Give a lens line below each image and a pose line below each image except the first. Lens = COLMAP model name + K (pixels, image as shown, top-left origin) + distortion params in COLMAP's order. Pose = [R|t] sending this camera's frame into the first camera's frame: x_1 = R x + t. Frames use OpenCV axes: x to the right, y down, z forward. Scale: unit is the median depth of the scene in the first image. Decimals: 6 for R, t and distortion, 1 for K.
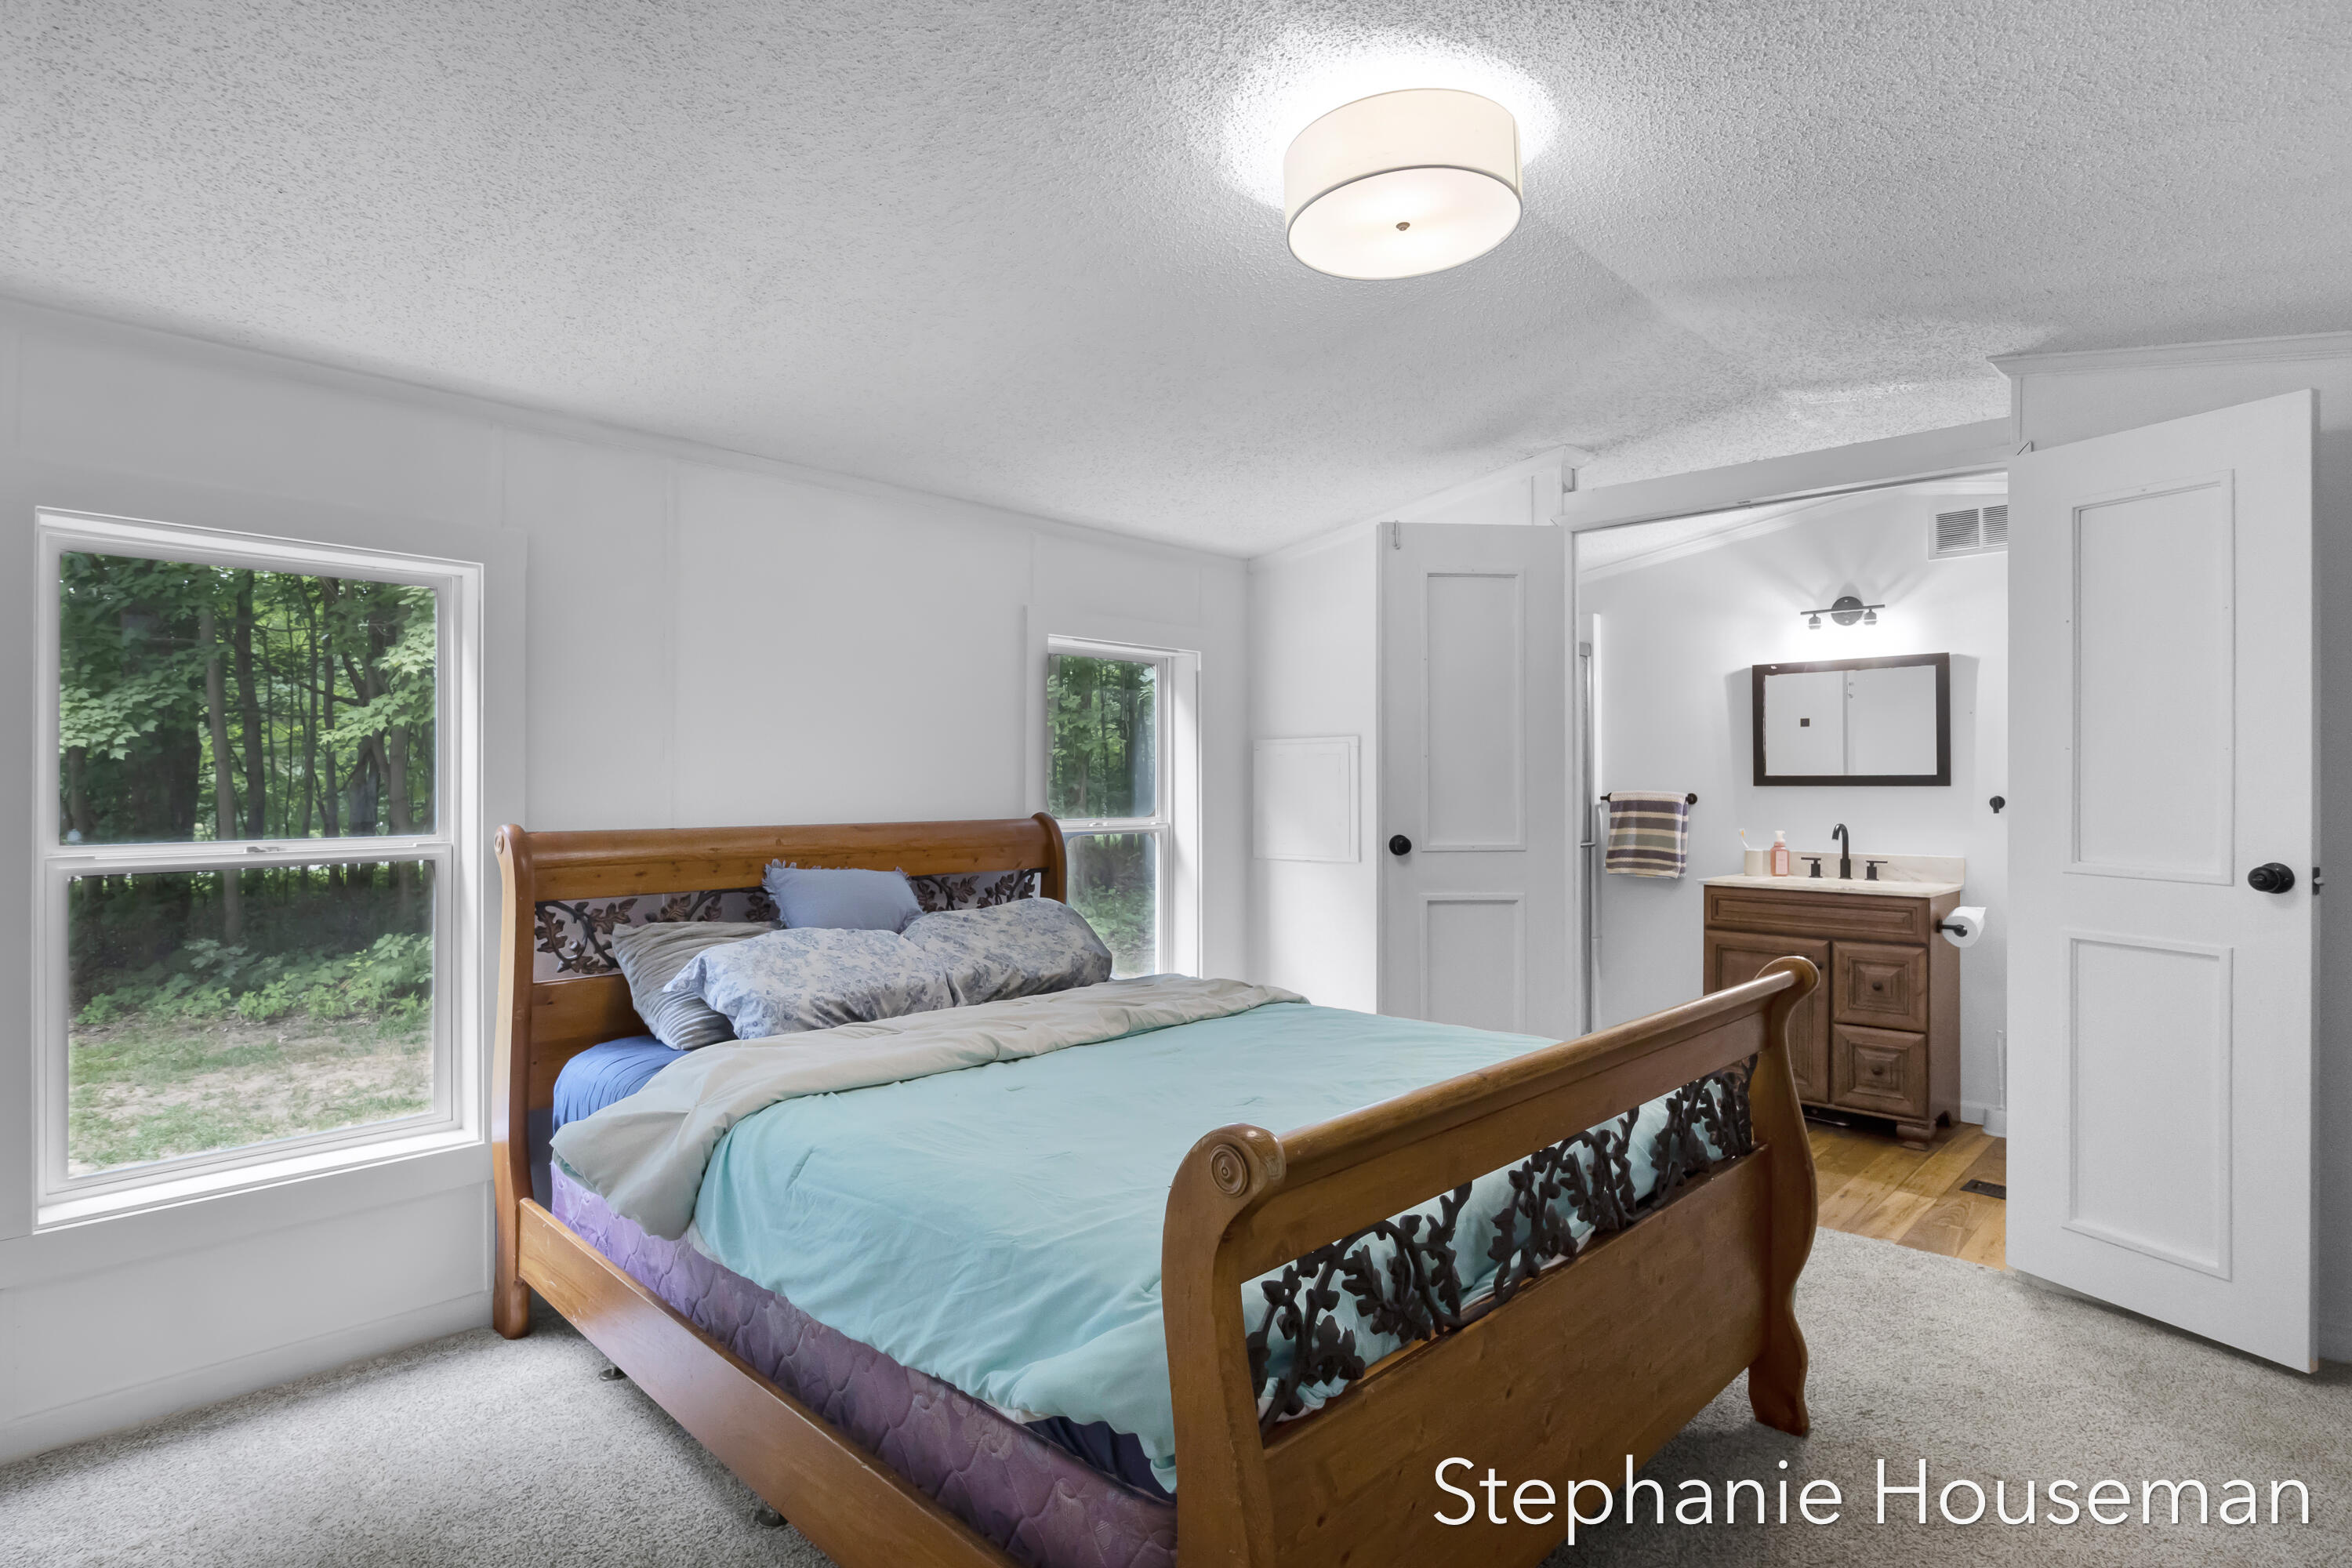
lens RADIAL K [[1208.7, 0, 1186.0], [0, 1208.7, 776.0], [0, 0, 1]] dist [-0.004521, -0.000045]
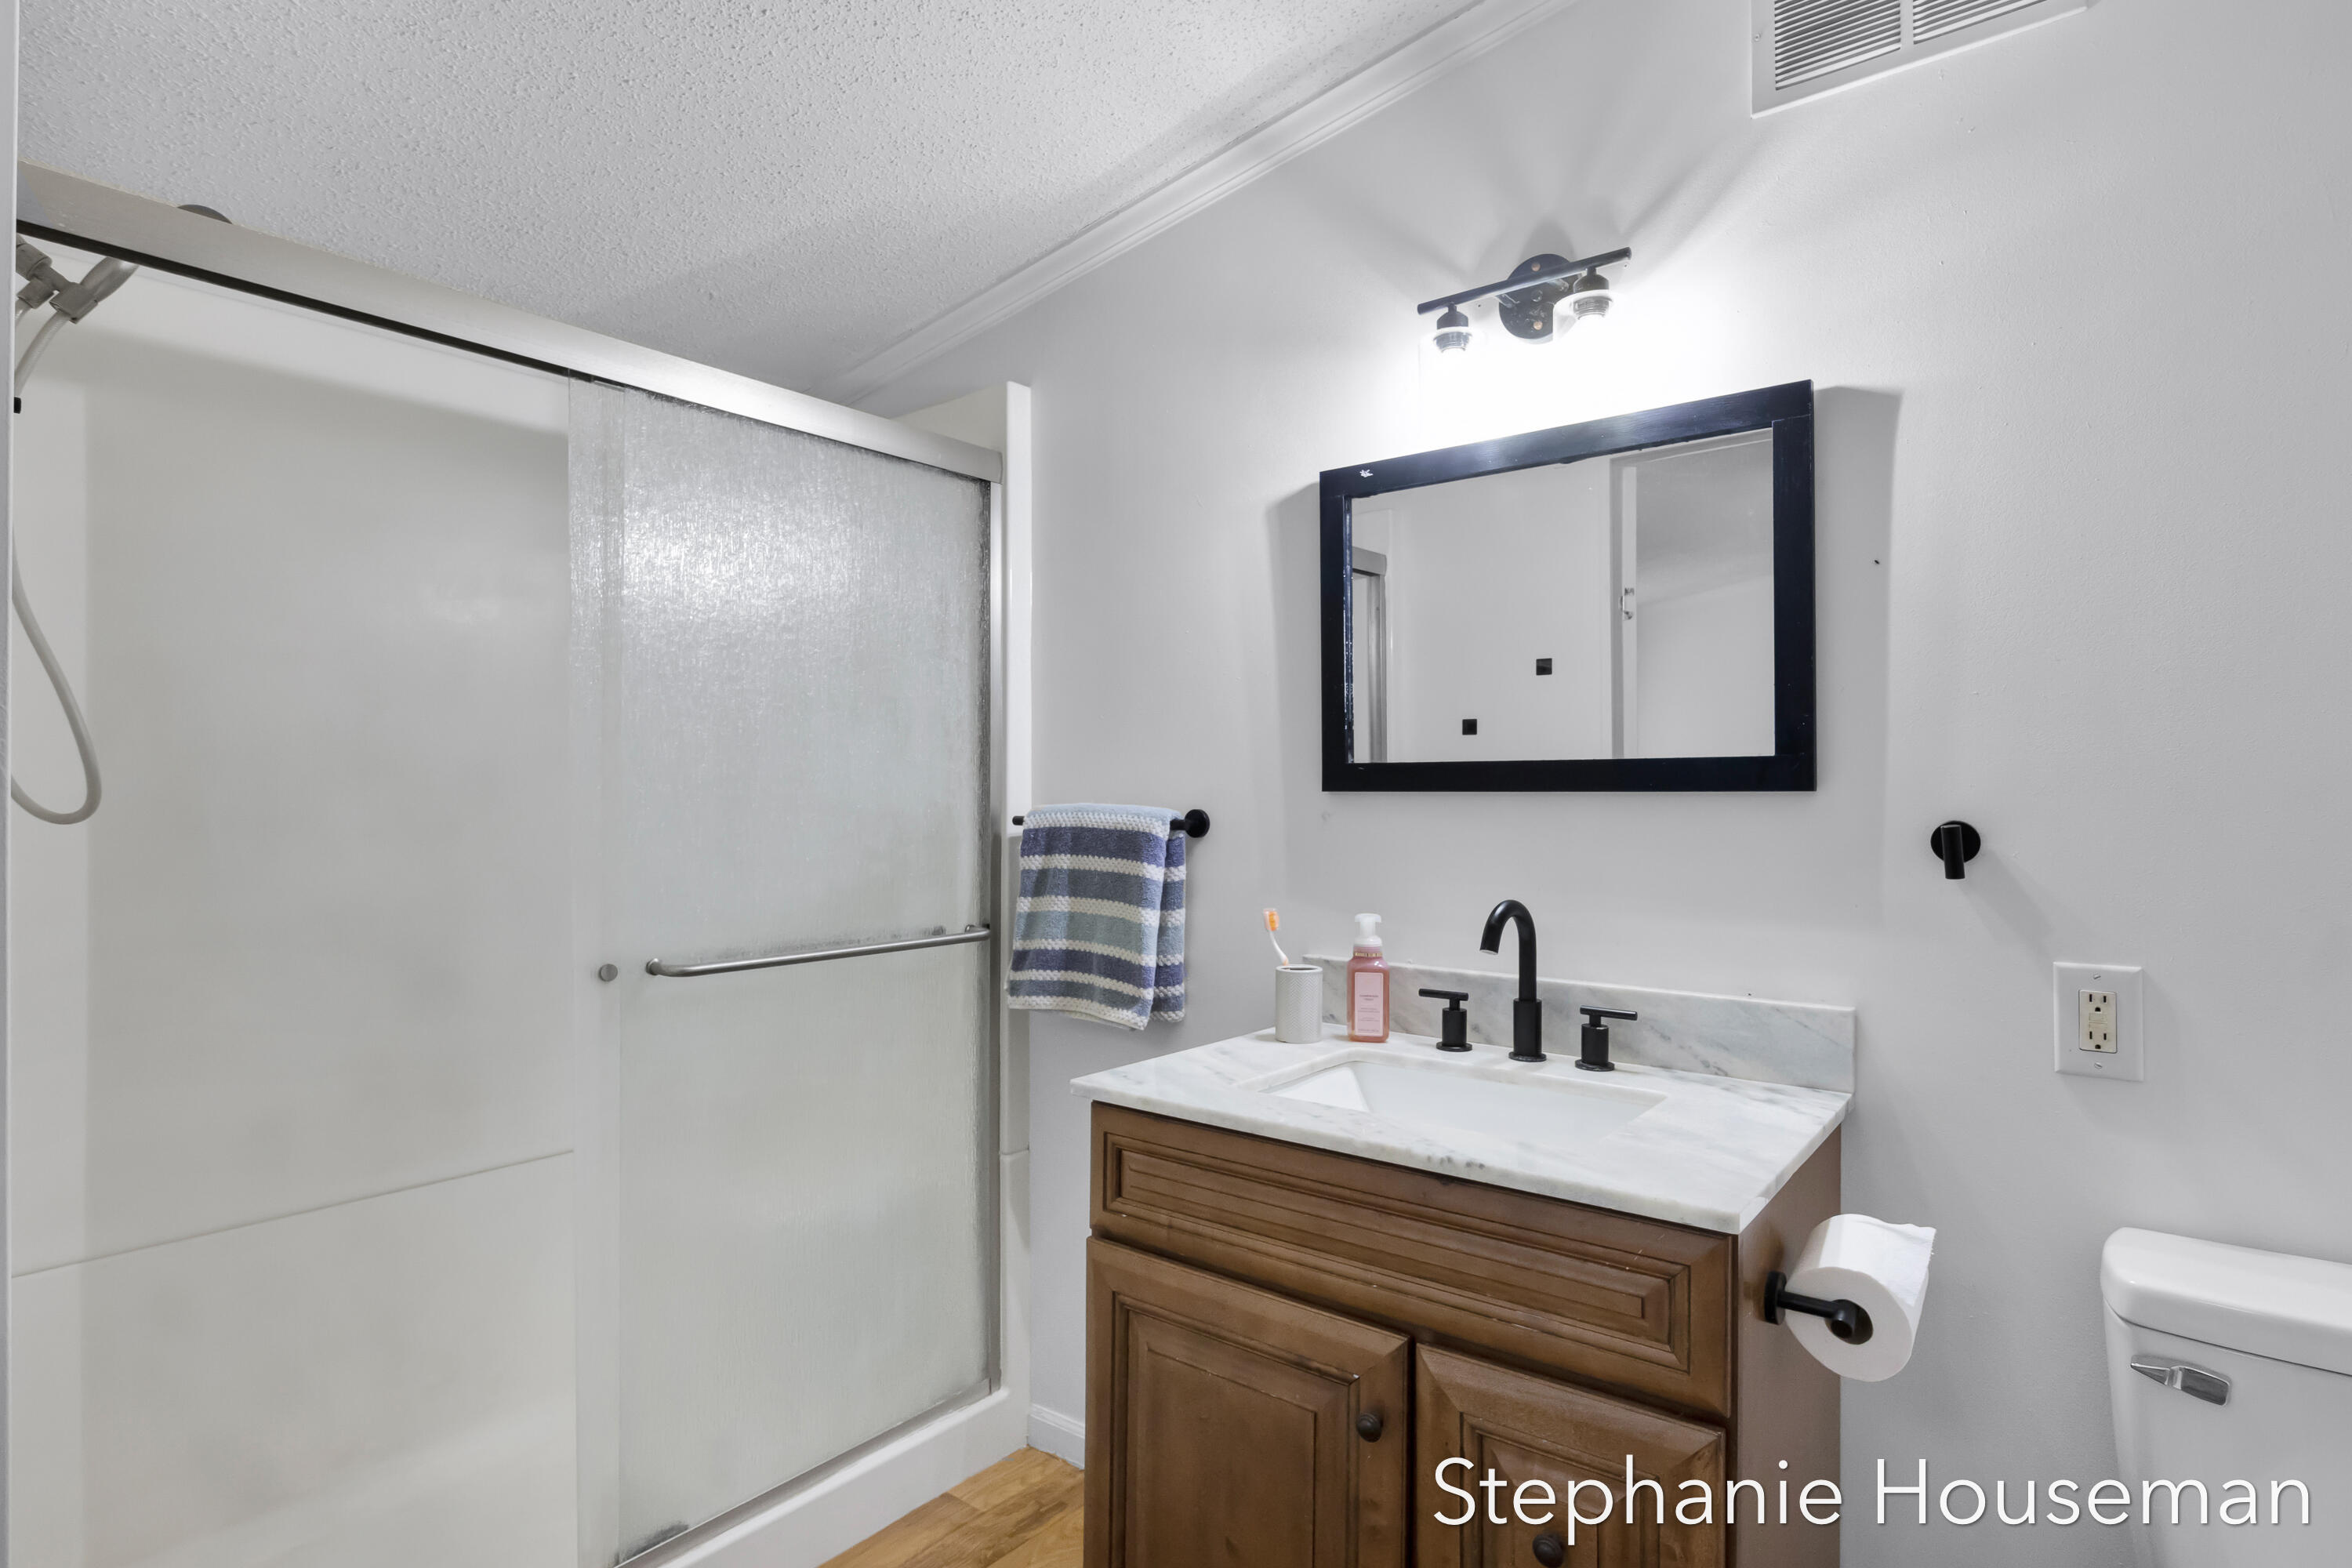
lens RADIAL K [[1216.8, 0, 1202.0], [0, 1216.8, 785.4], [0, 0, 1]] dist [-0.000426, -0.000406]
pose [[0.994986, 0.000920, 0.100008, 0.430810], [-0.001256, 0.999994, 0.003292, 0.005794], [-0.100005, -0.003401, 0.994981, 0.681276]]
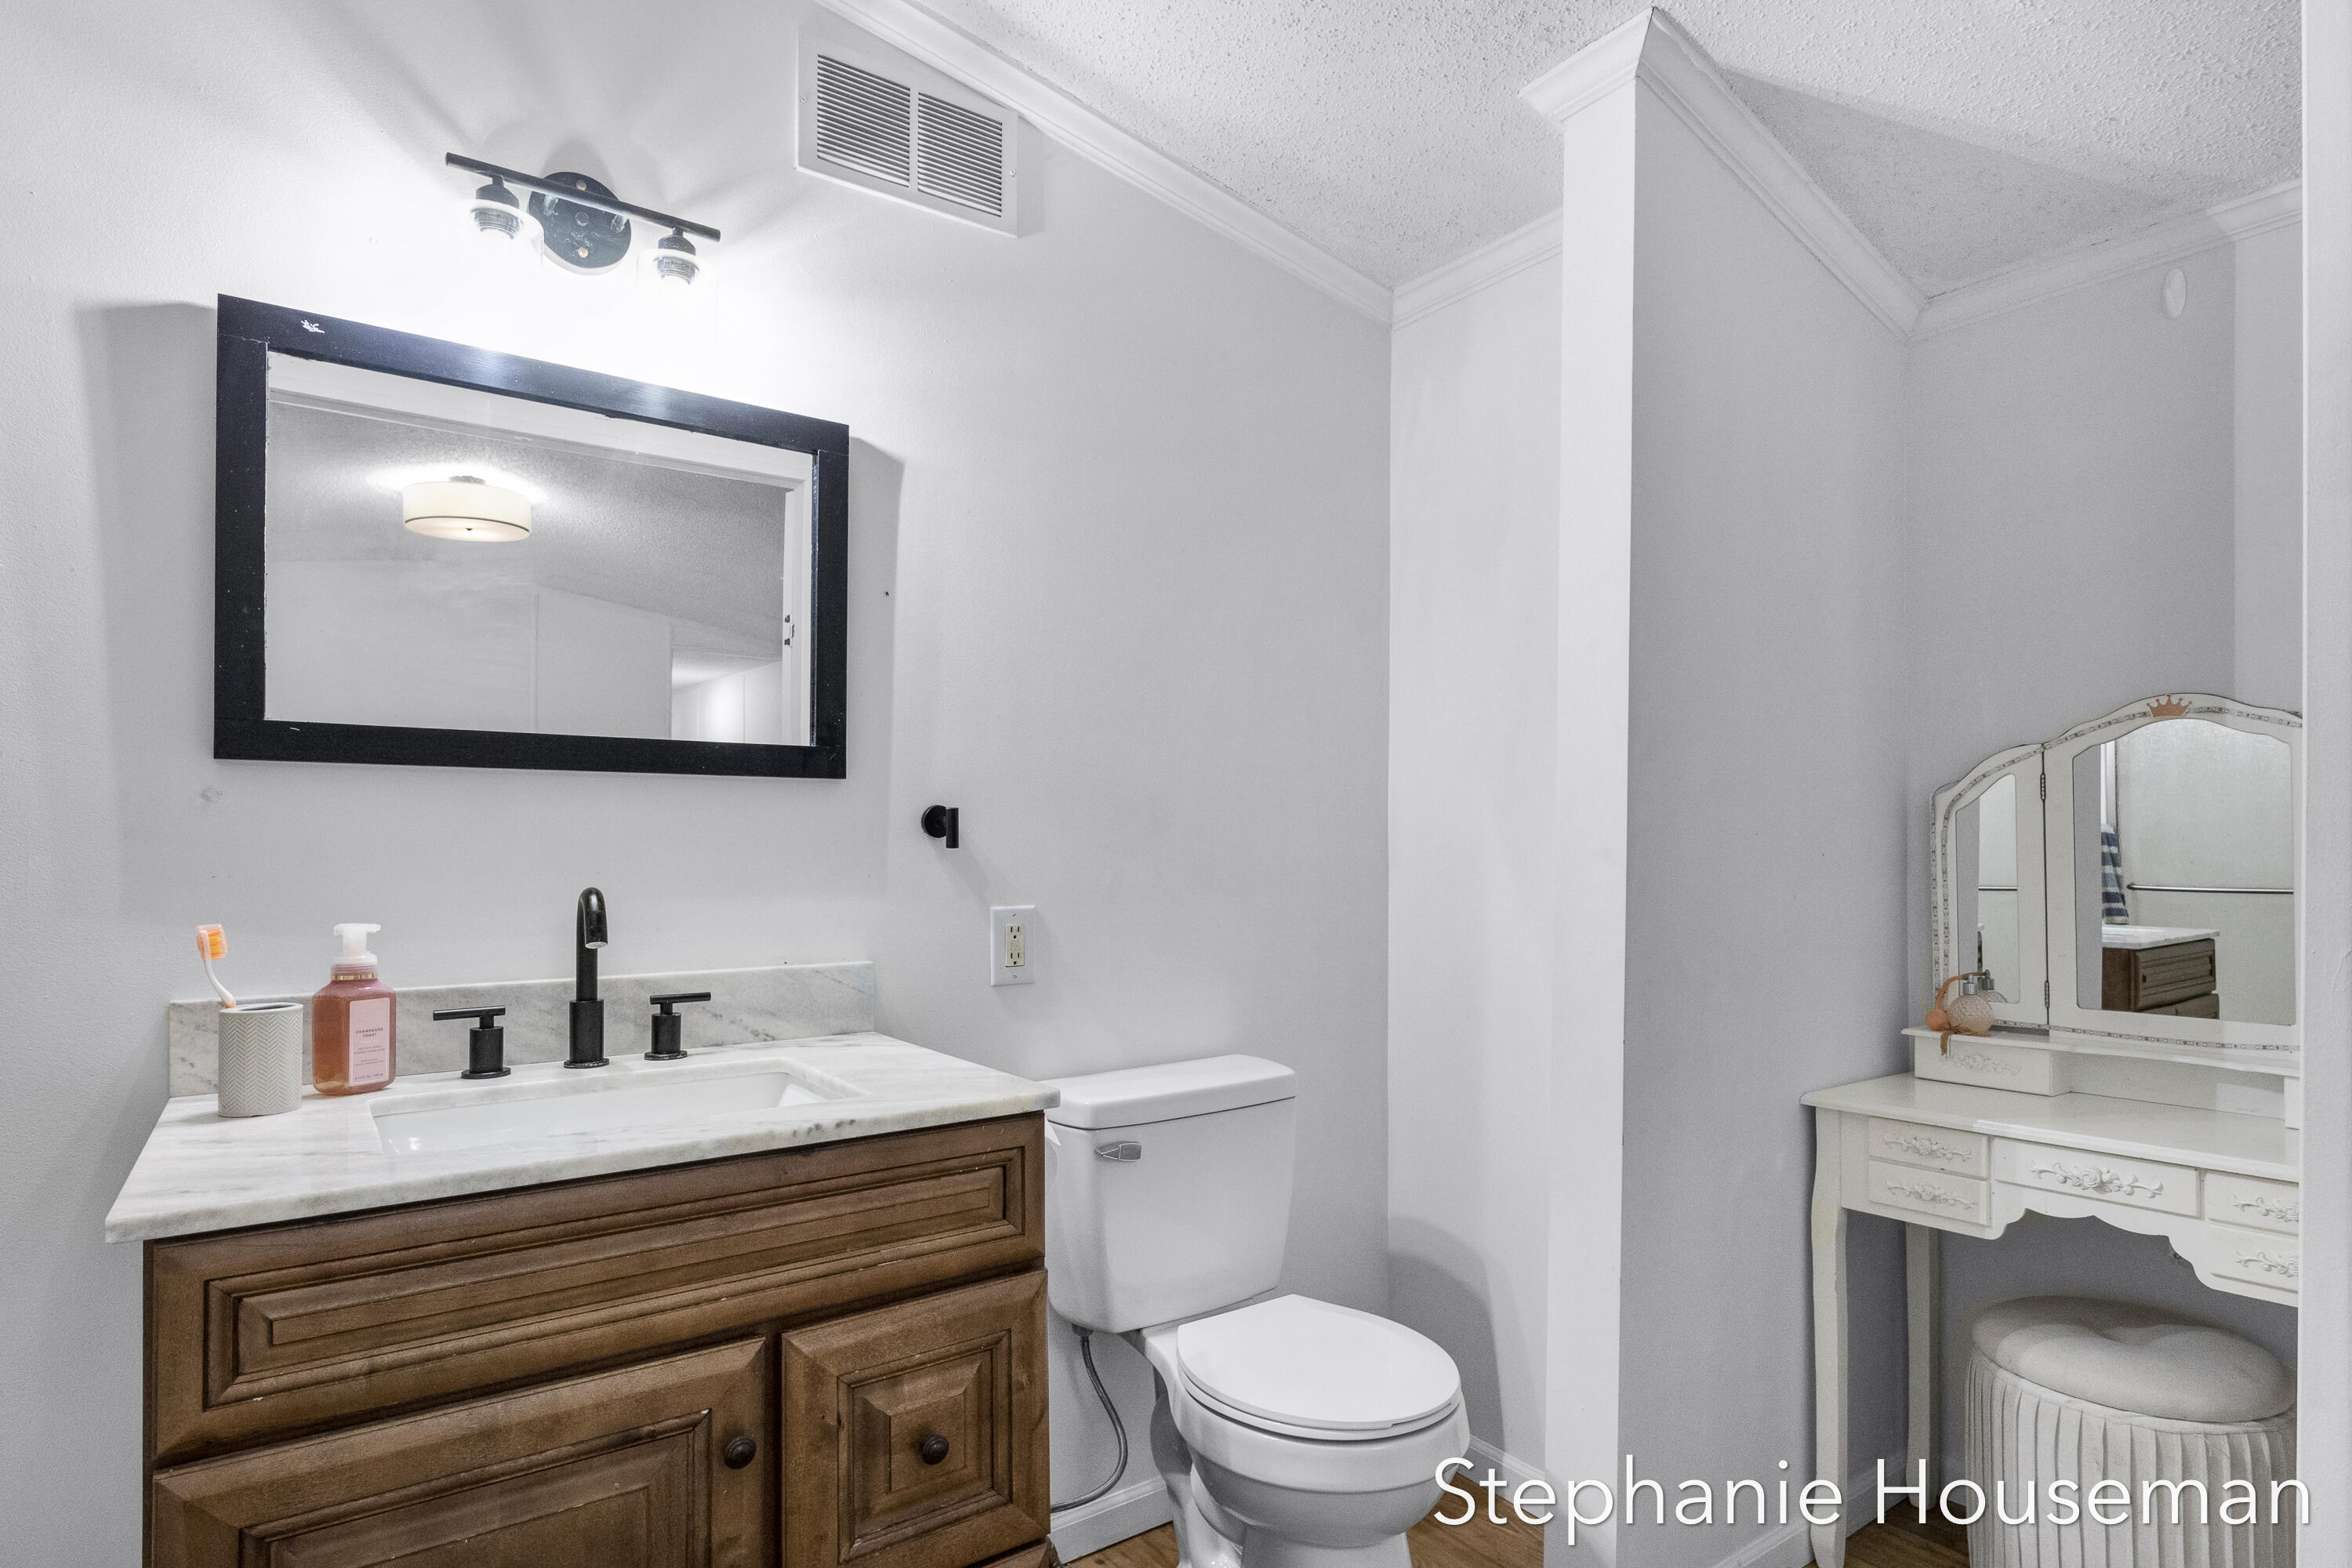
lens RADIAL K [[1208.5, 0, 1188.4], [0, 1208.5, 838.8], [0, 0, 1]] dist [0.000912, -0.000270]
pose [[0.184261, 0.004598, 0.982867, 0.275640], [-0.008154, 0.999962, -0.003149, 0.027137], [-0.982844, -0.007434, 0.184291, 0.814005]]
